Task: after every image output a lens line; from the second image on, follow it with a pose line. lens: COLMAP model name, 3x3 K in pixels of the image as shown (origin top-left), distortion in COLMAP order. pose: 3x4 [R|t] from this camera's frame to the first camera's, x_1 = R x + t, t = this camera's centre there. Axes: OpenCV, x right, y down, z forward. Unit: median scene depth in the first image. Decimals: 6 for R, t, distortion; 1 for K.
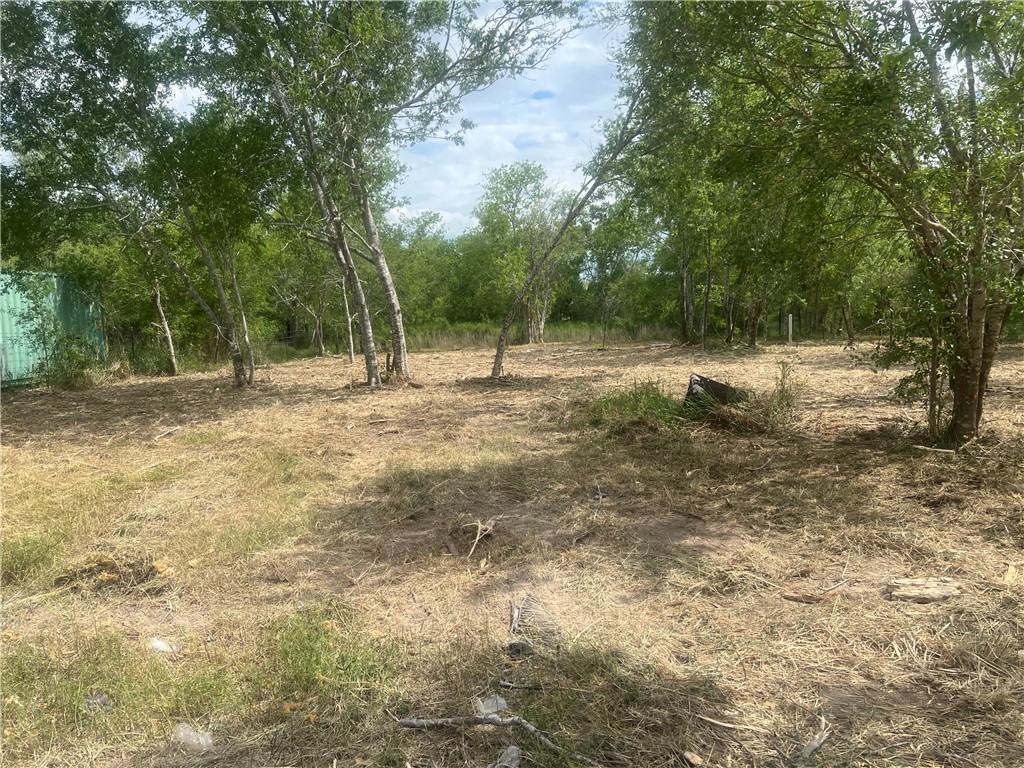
lens RADIAL K [[771.9, 0, 513.3], [0, 771.9, 384.2], [0, 0, 1]] dist [0.021990, -0.023618]
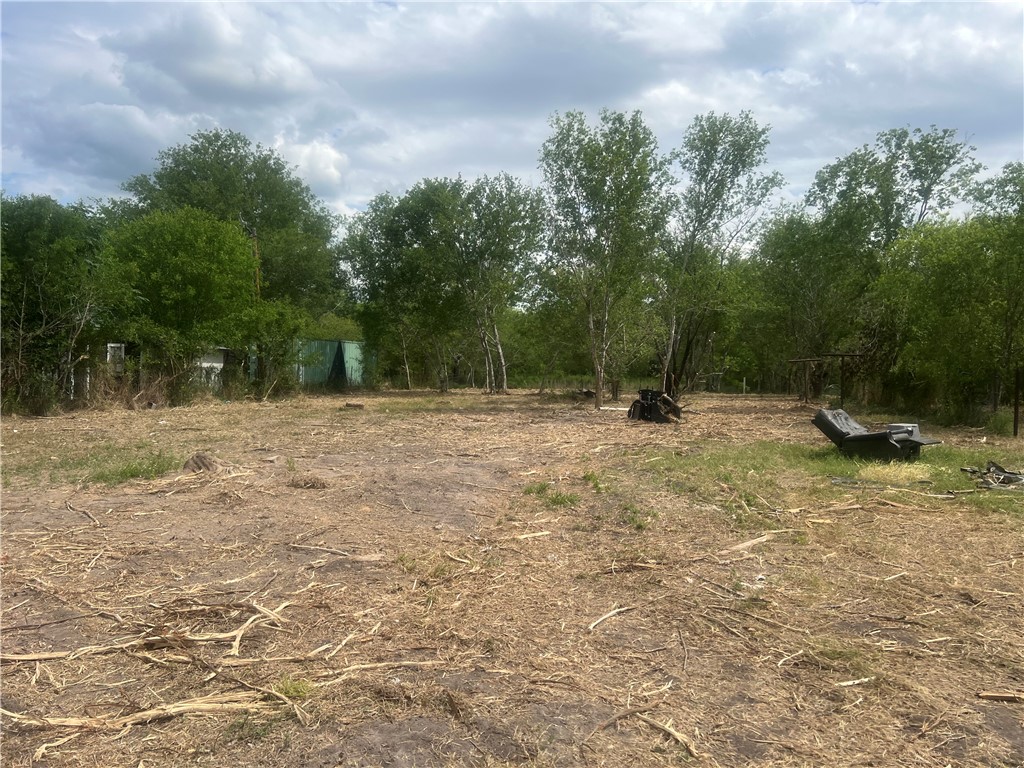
lens RADIAL K [[771.9, 0, 511.9], [0, 771.9, 380.9], [0, 0, 1]] dist [0.021990, -0.023618]
pose [[0.981590, 0.044038, -0.185856, 0.133930], [-0.057616, 0.996000, -0.068294, 0.049132], [0.182105, 0.077745, 0.980201, -0.567847]]
